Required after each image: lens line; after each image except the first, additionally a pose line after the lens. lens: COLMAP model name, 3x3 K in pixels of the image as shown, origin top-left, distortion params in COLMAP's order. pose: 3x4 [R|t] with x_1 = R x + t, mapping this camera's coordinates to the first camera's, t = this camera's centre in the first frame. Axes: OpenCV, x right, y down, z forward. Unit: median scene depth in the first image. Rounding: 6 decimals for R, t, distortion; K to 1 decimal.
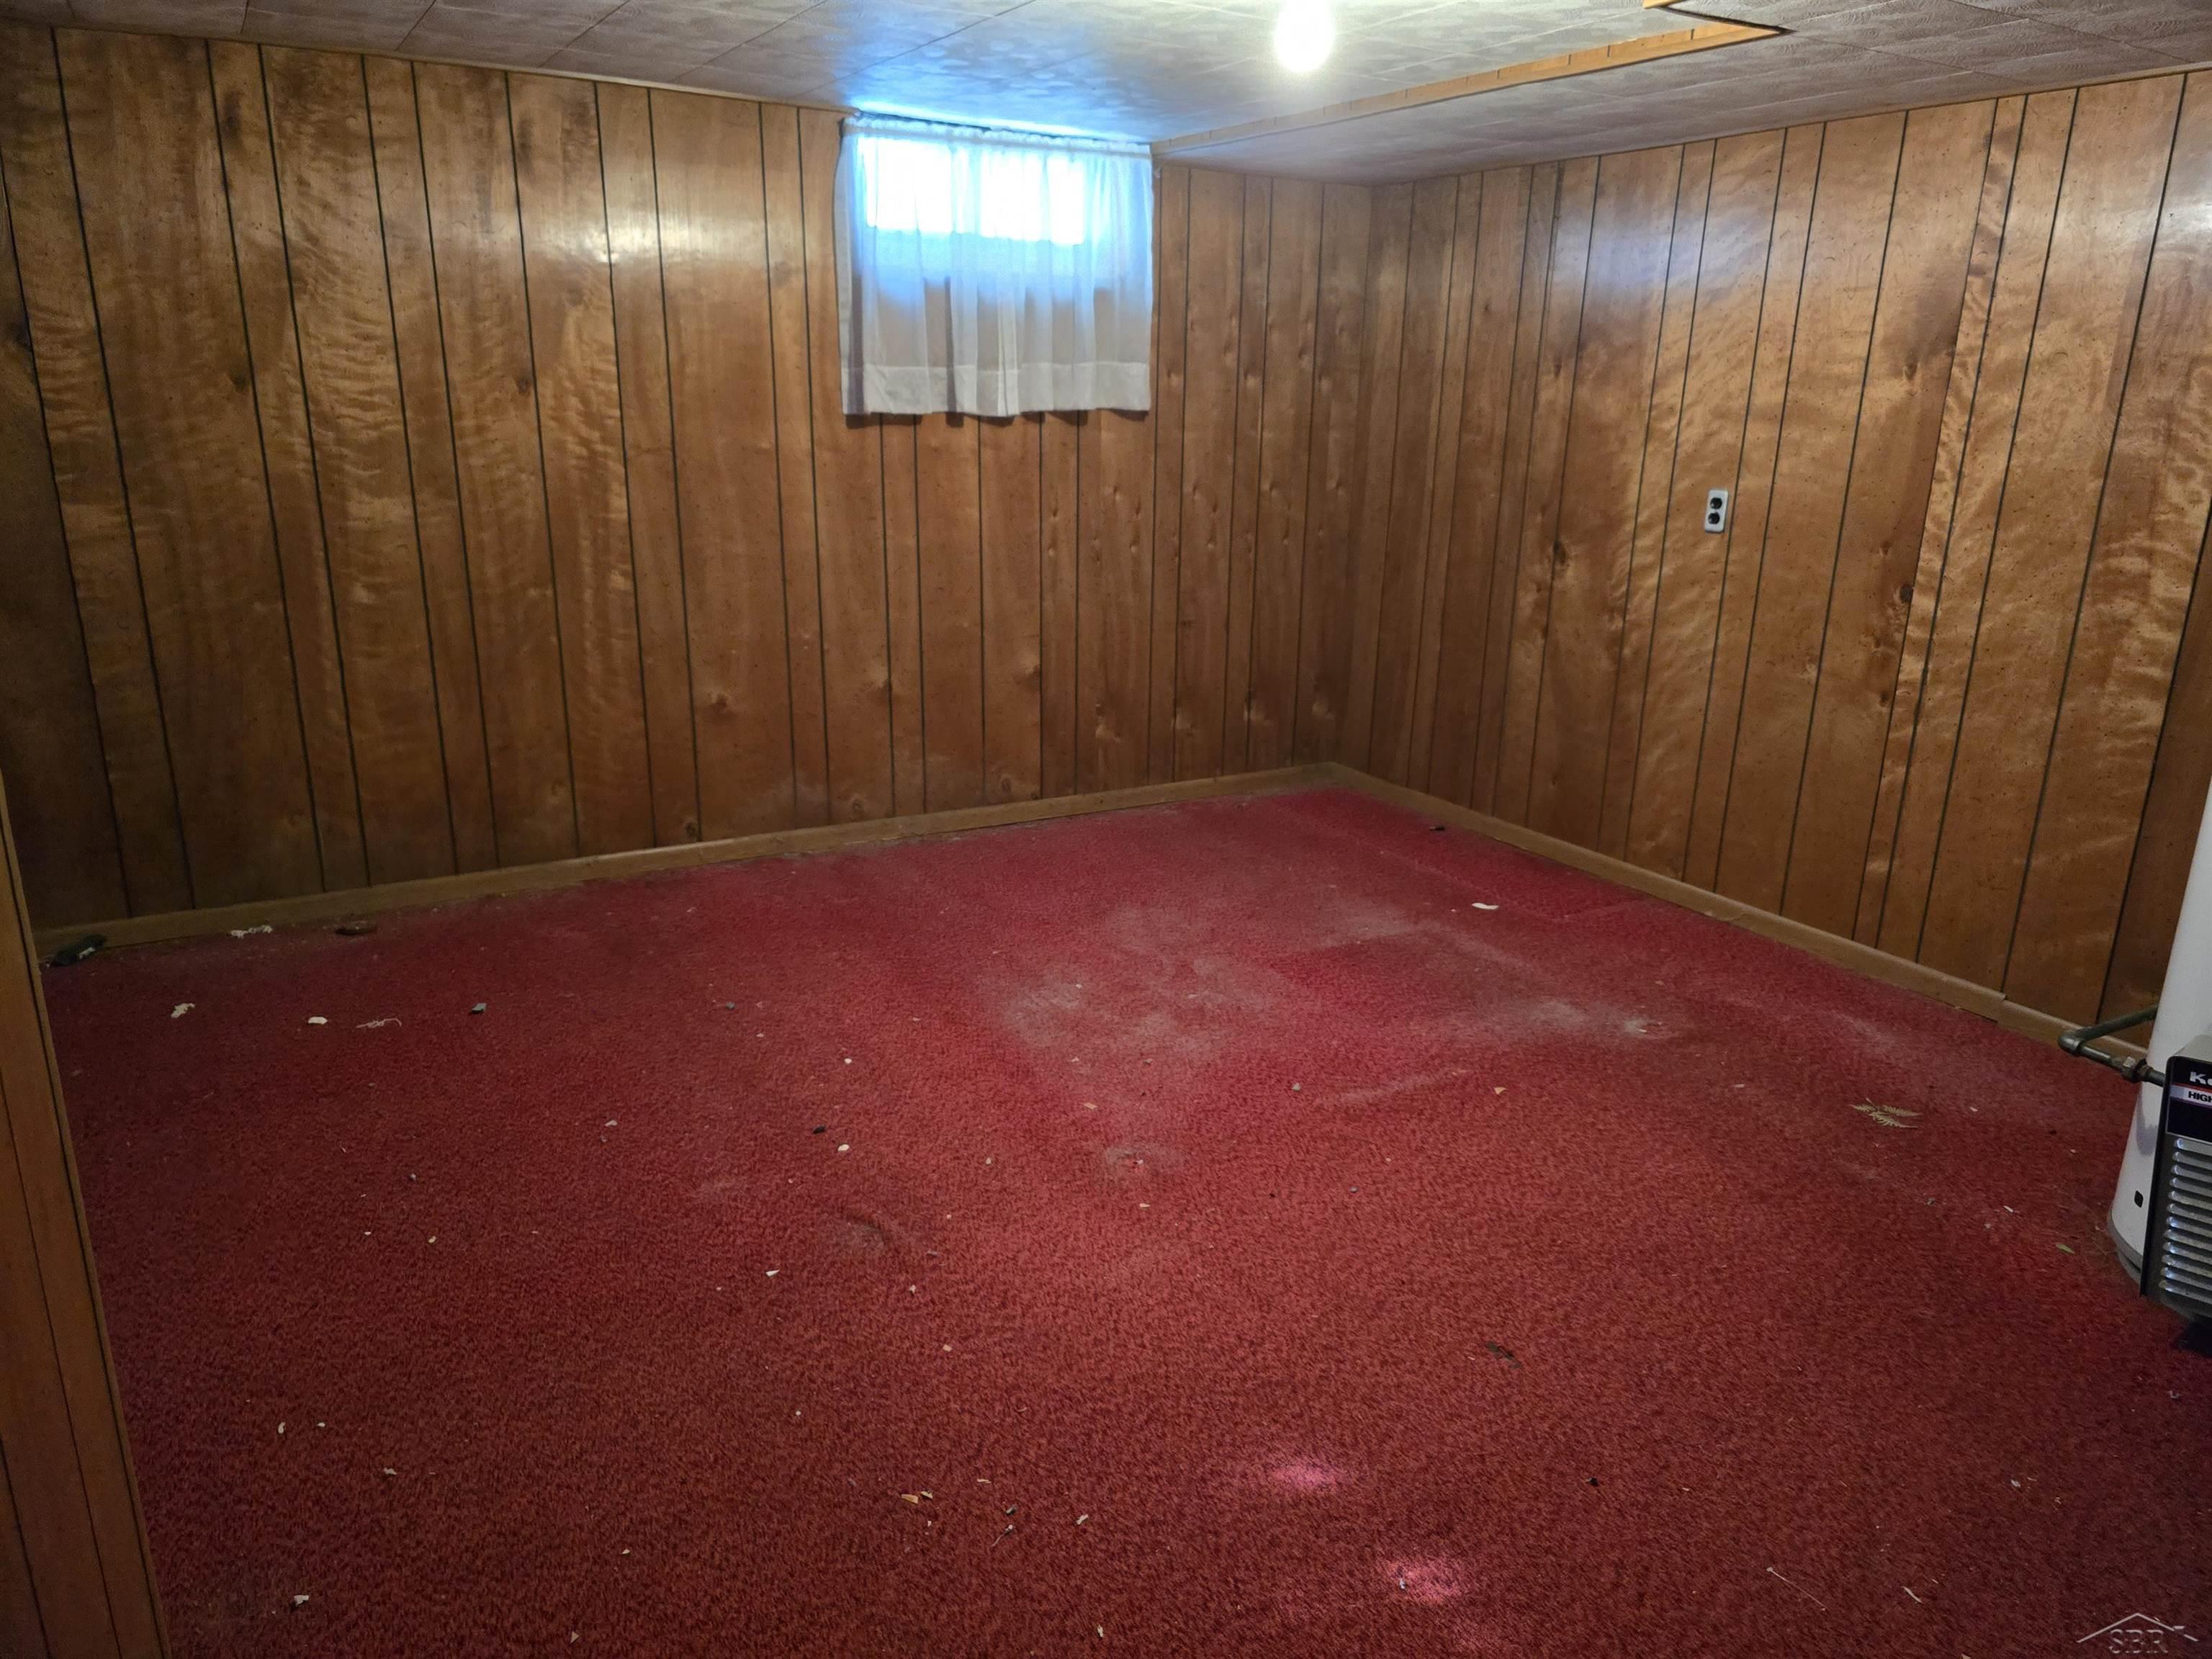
lens RADIAL K [[1524.5, 0, 1106.0], [0, 1524.5, 829.5], [0, 0, 1]] dist [0.044421, -0.078709]
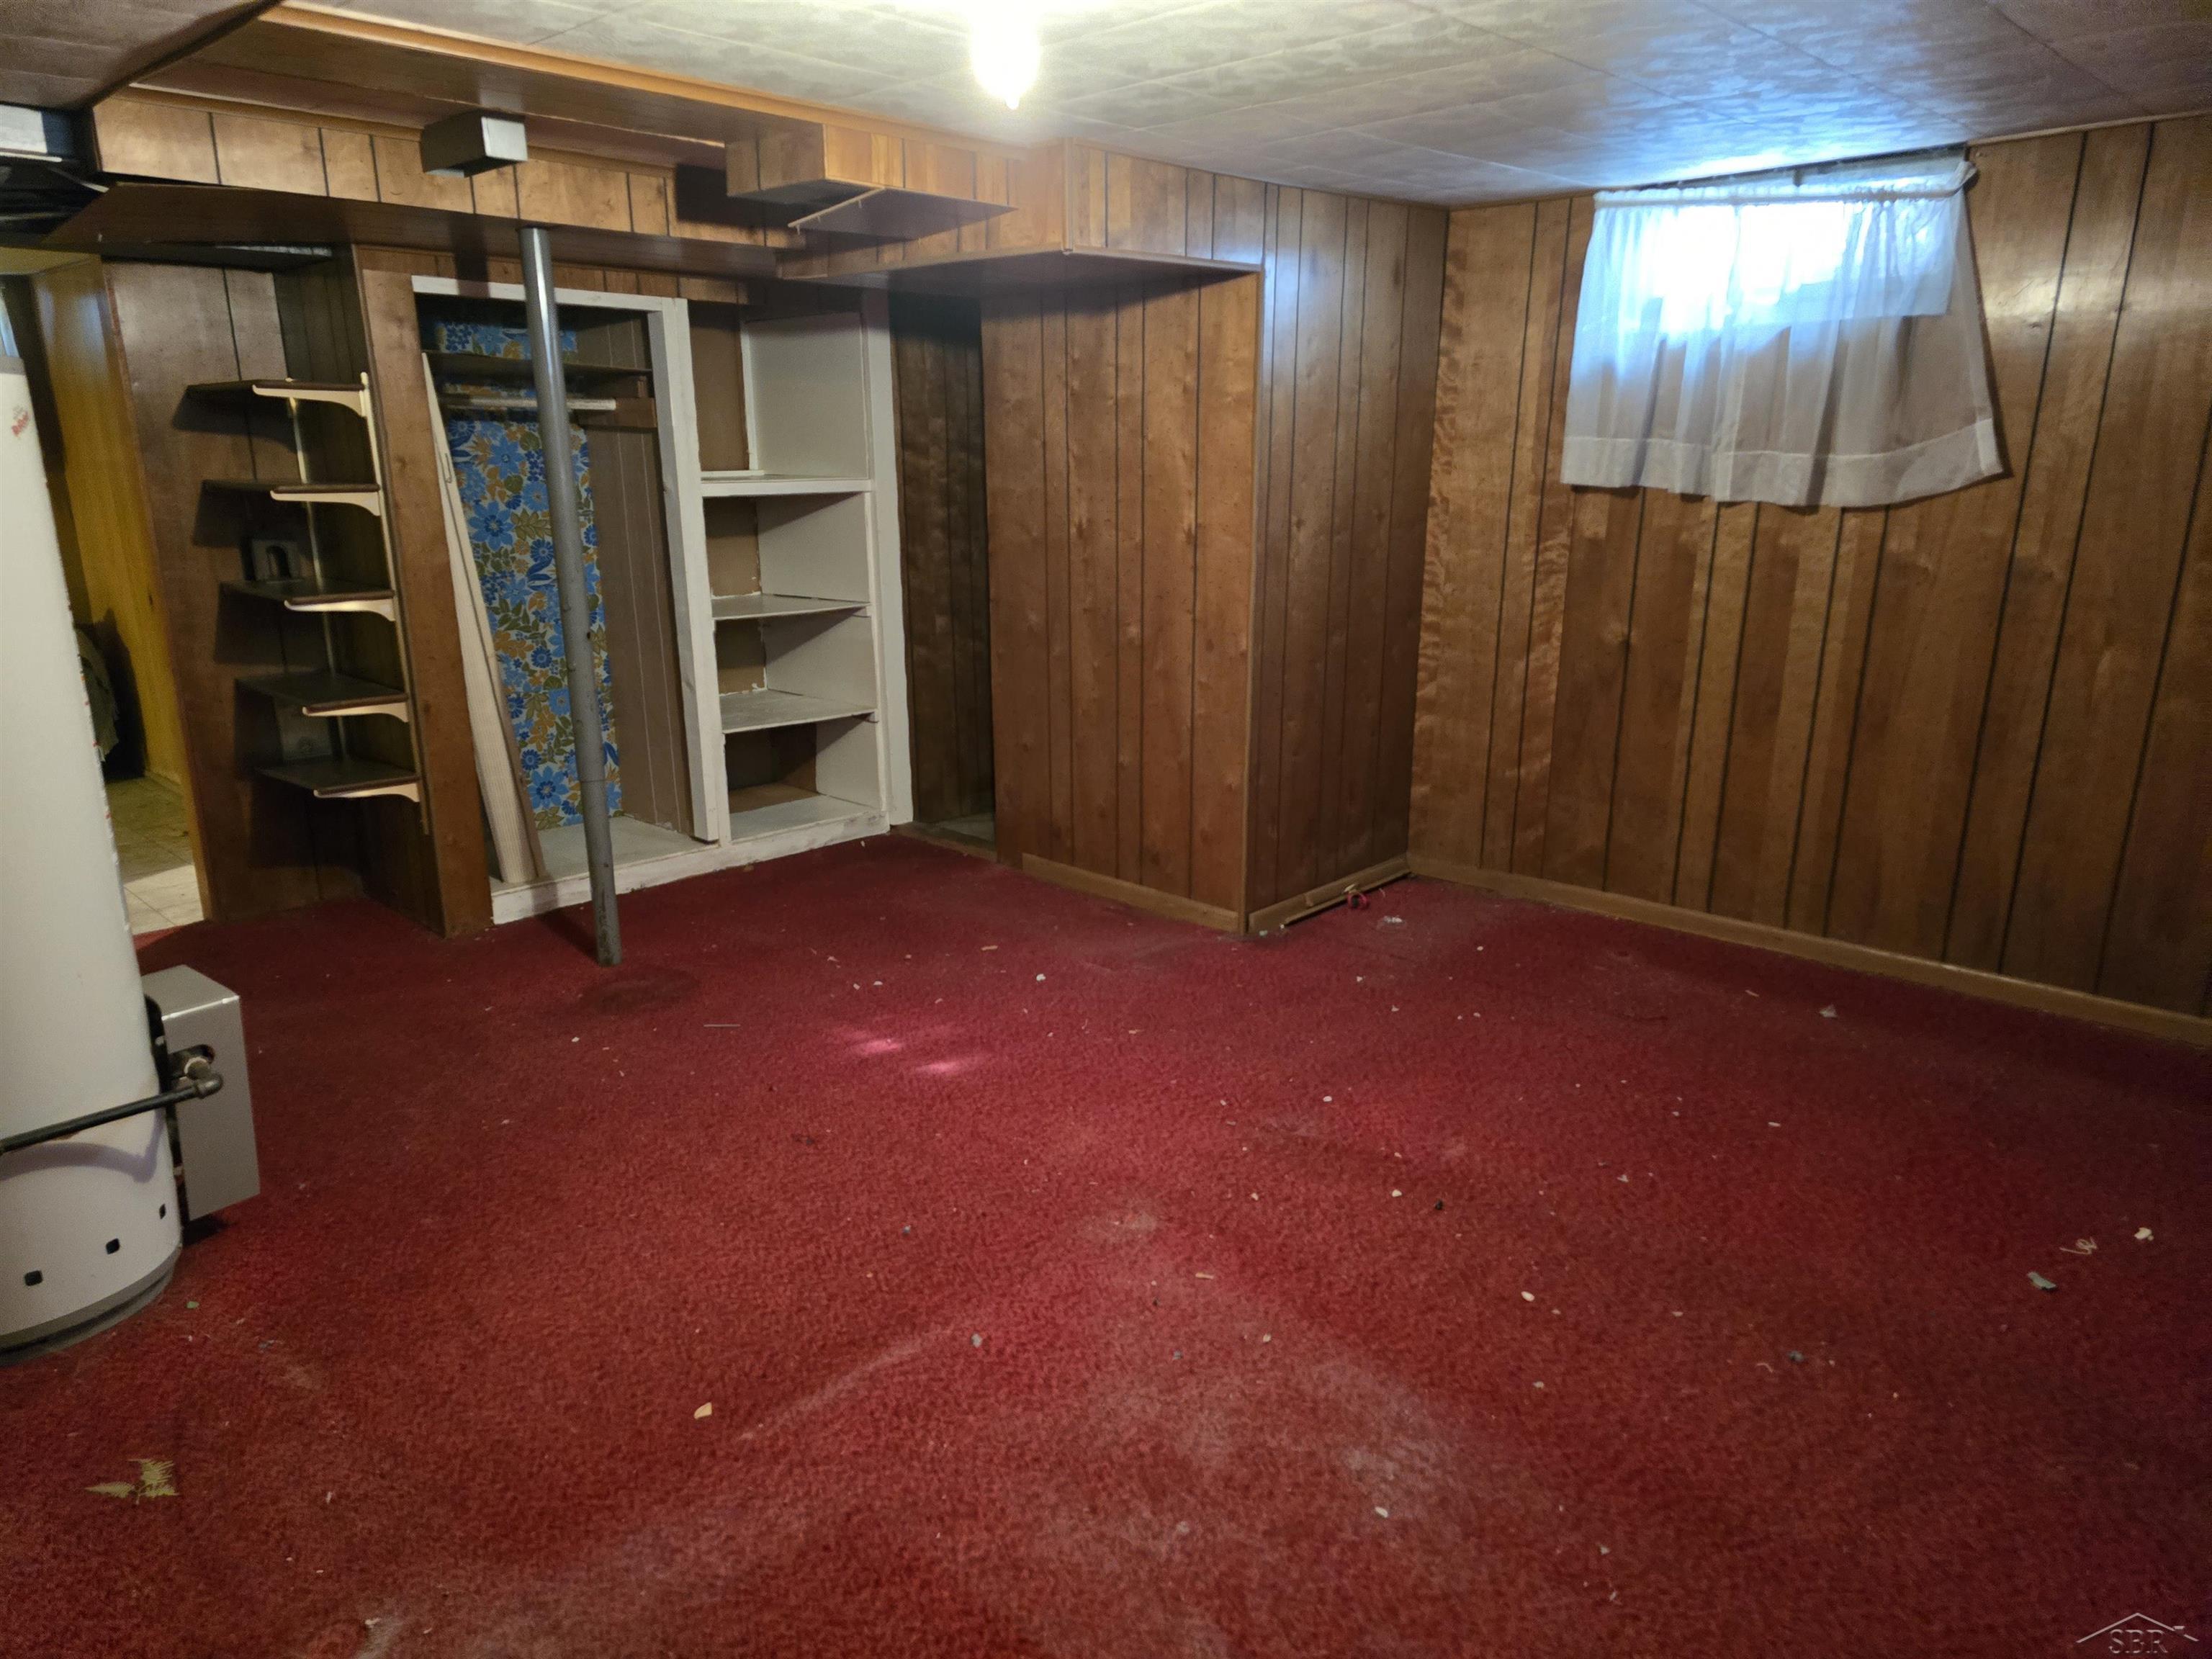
lens RADIAL K [[1330.7, 0, 1114.6], [0, 1330.7, 837.1], [0, 0, 1]] dist [0.074215, -0.046941]
pose [[-0.959038, 0.075132, -0.273131, 0.222803], [-0.083884, 0.845622, 0.527150, -0.416068], [0.270572, 0.528468, -0.804681, 1.416311]]
